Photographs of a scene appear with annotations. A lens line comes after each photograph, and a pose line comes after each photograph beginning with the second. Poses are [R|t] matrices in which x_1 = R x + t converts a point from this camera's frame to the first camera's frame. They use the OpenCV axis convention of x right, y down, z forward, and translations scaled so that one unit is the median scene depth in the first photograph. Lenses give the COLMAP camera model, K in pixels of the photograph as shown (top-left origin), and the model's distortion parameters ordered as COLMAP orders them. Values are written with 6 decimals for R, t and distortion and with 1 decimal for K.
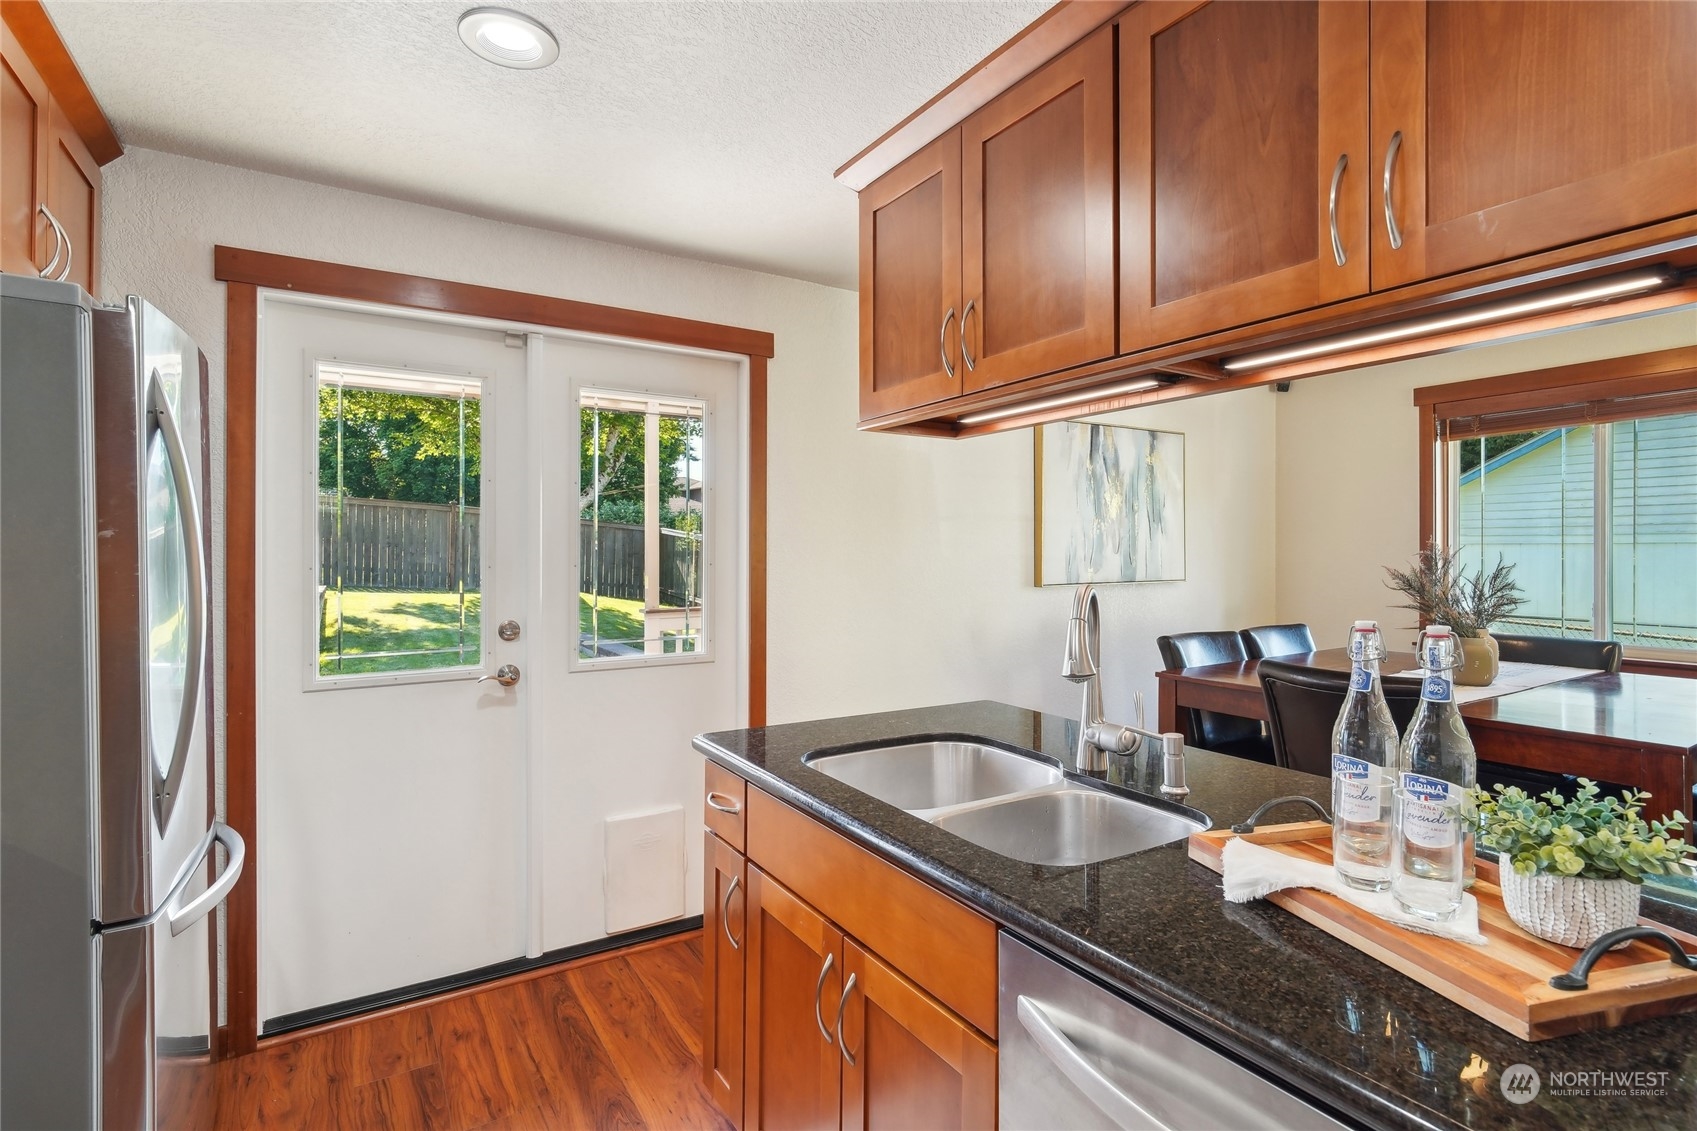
lens RADIAL K [[824.7, 0, 856.1], [0, 824.7, 554.6], [0, 0, 1]] dist [-0.005617, 0.001192]
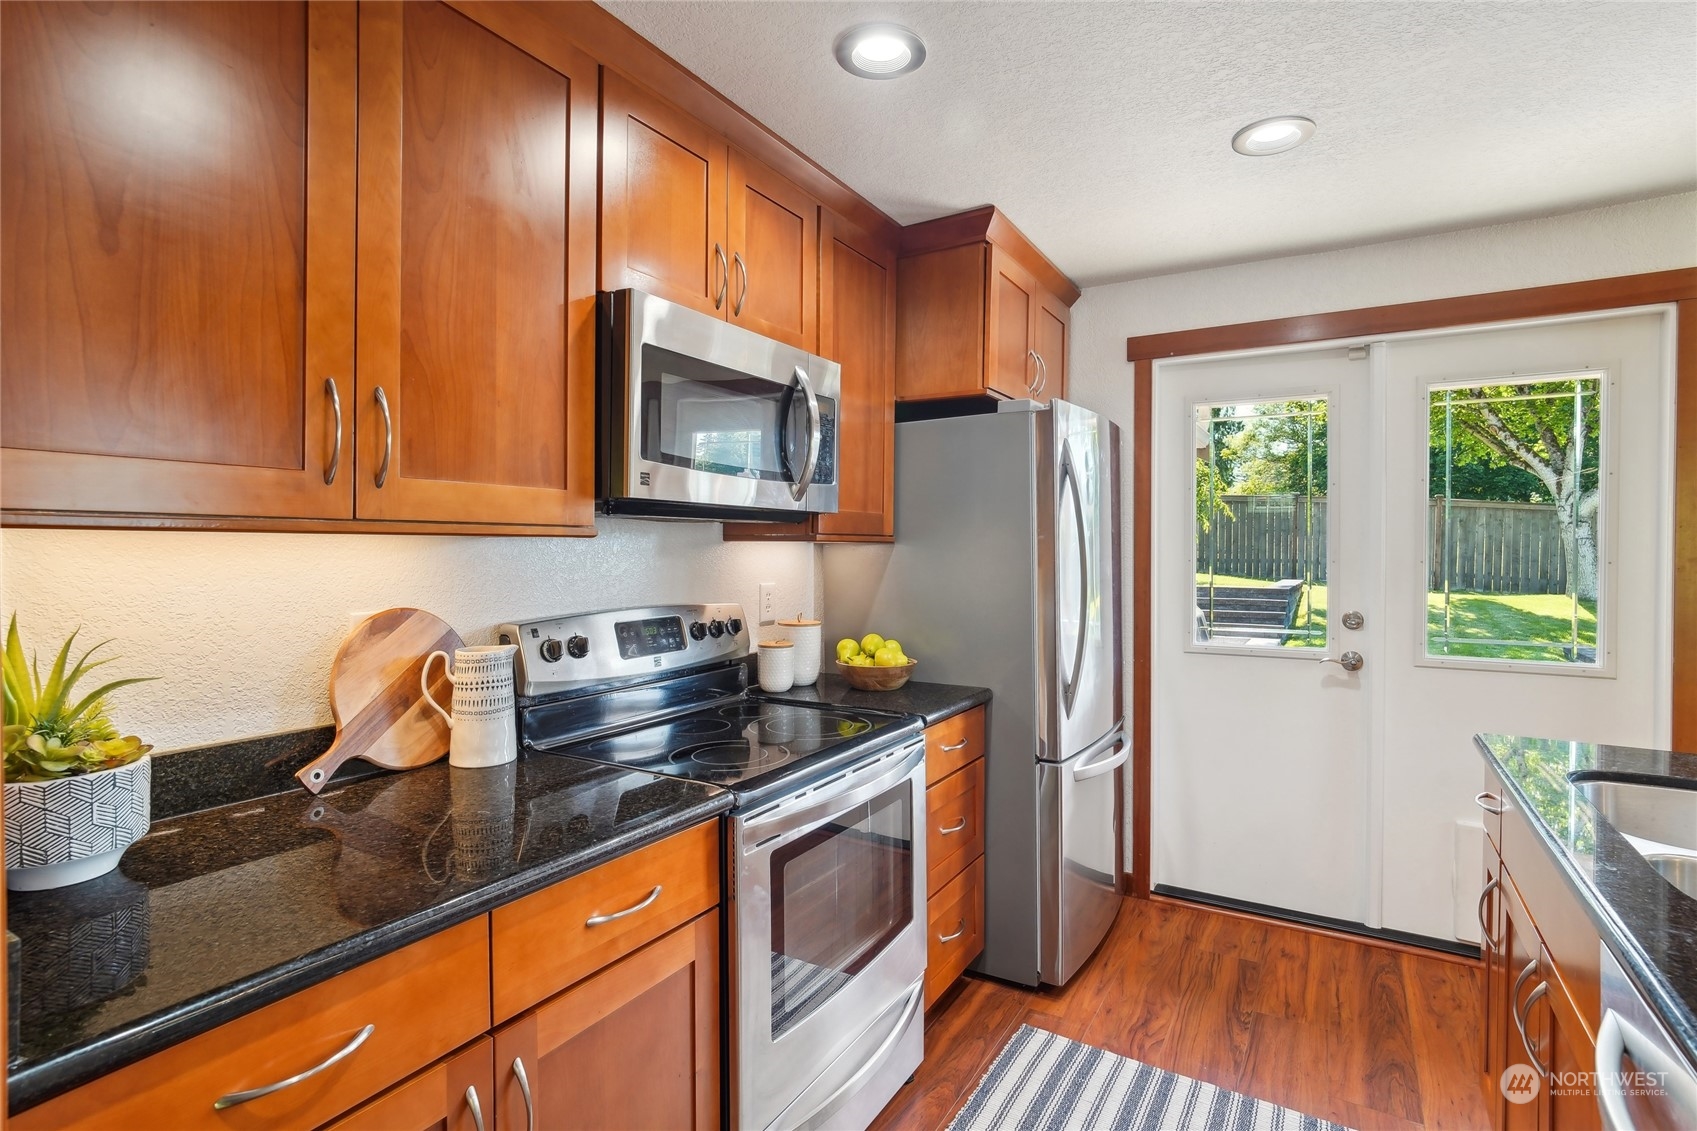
lens RADIAL K [[824.7, 0, 856.1], [0, 824.7, 554.6], [0, 0, 1]] dist [-0.005617, 0.001192]
pose [[0.456519, 0.005217, -0.889698, 0.248911], [-0.002441, 0.999986, 0.004611, 0.002401], [0.889710, 0.000067, 0.456526, -0.082325]]
